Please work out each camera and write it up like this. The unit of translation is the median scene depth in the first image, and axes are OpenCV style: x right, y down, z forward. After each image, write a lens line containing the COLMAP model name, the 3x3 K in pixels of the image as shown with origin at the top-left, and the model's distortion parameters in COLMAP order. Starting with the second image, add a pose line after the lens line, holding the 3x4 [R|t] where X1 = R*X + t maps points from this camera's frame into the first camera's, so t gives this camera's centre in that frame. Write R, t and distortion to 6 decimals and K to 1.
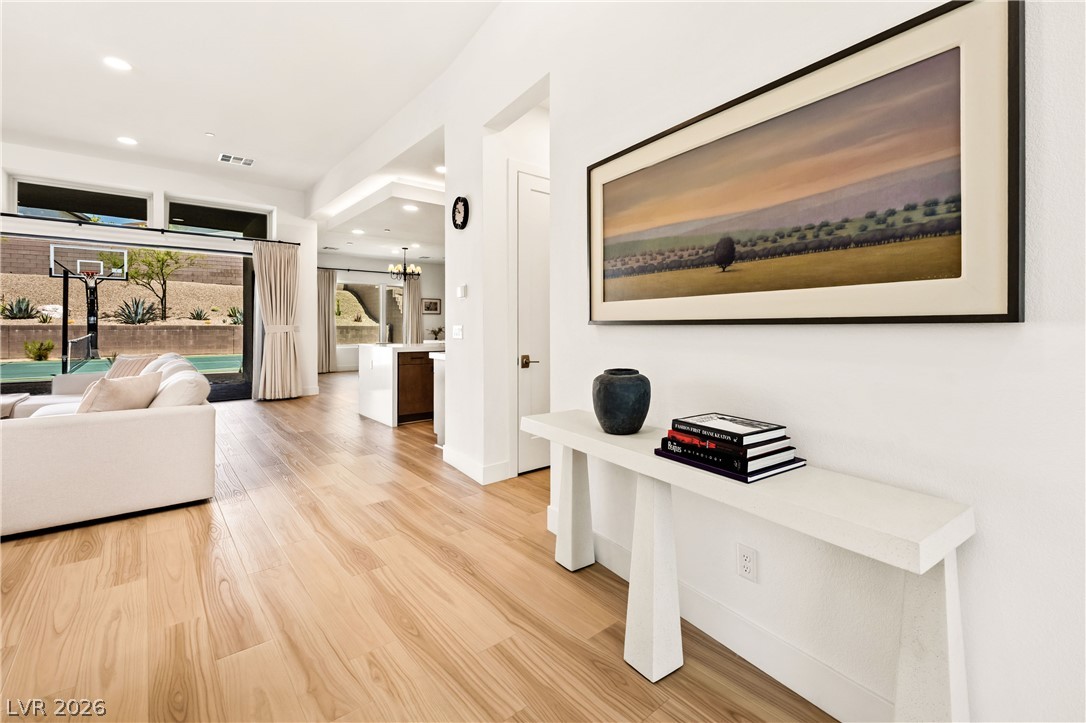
lens RADIAL K [[438.3, 0, 562.6], [0, 438.3, 328.6], [0, 0, 1]] dist [0.003296, -0.000597]
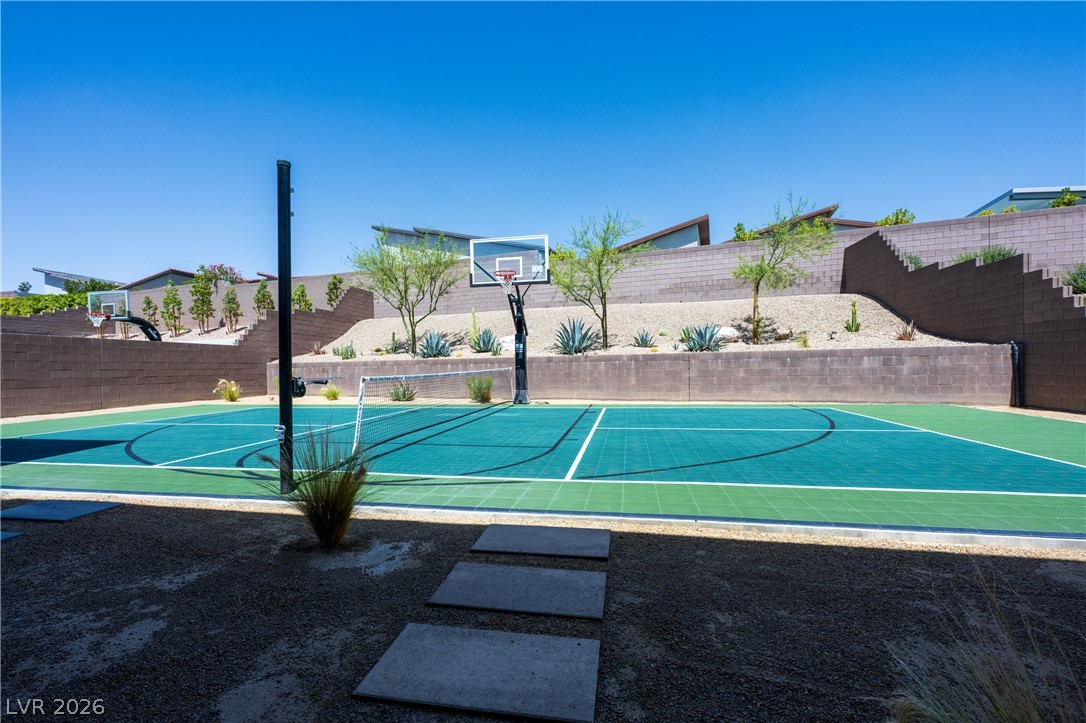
lens RADIAL K [[438.3, 0, 537.1], [0, 438.3, 363.0], [0, 0, 1]] dist [0.003296, -0.000597]
pose [[0.574487, -0.026061, -0.818099, -0.405719], [0.013735, 0.999659, -0.022199, 0.017668], [0.818398, 0.001517, 0.574649, 0.521220]]
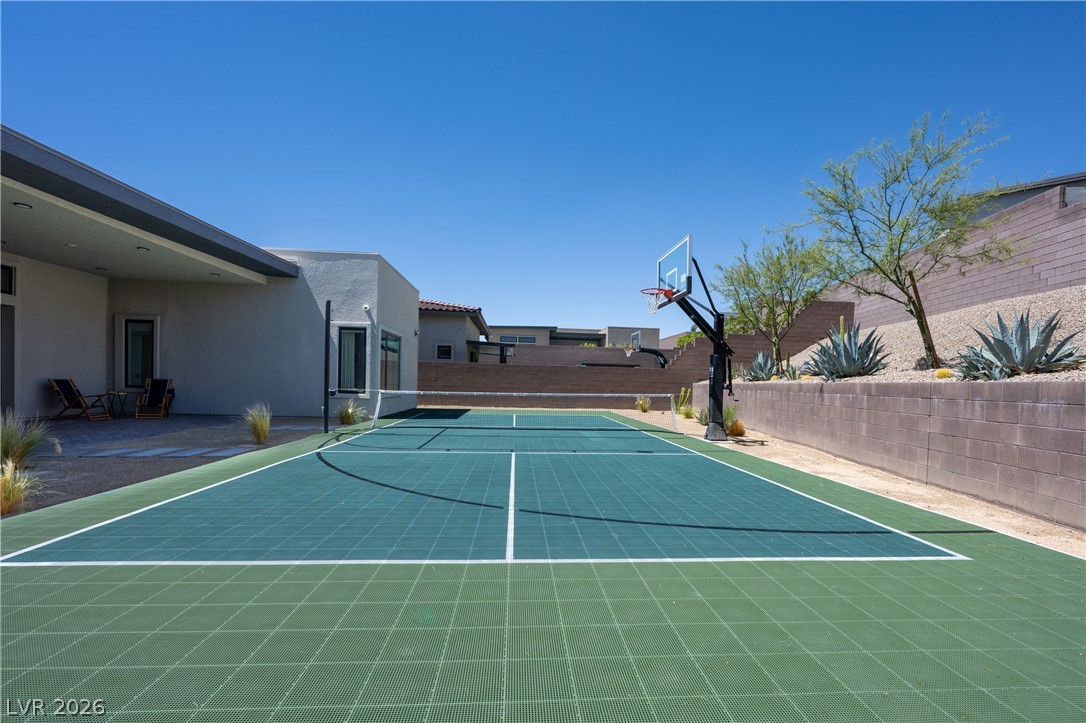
lens RADIAL K [[456.6, 0, 552.0], [0, 456.6, 387.4], [0, 0, 1]] dist [-0.002034, -0.000525]
pose [[-0.620175, -0.019276, -0.784227, -0.394062], [-0.040923, 0.999132, 0.007805, 0.004584], [0.783395, 0.036934, -0.620425, 1.020889]]
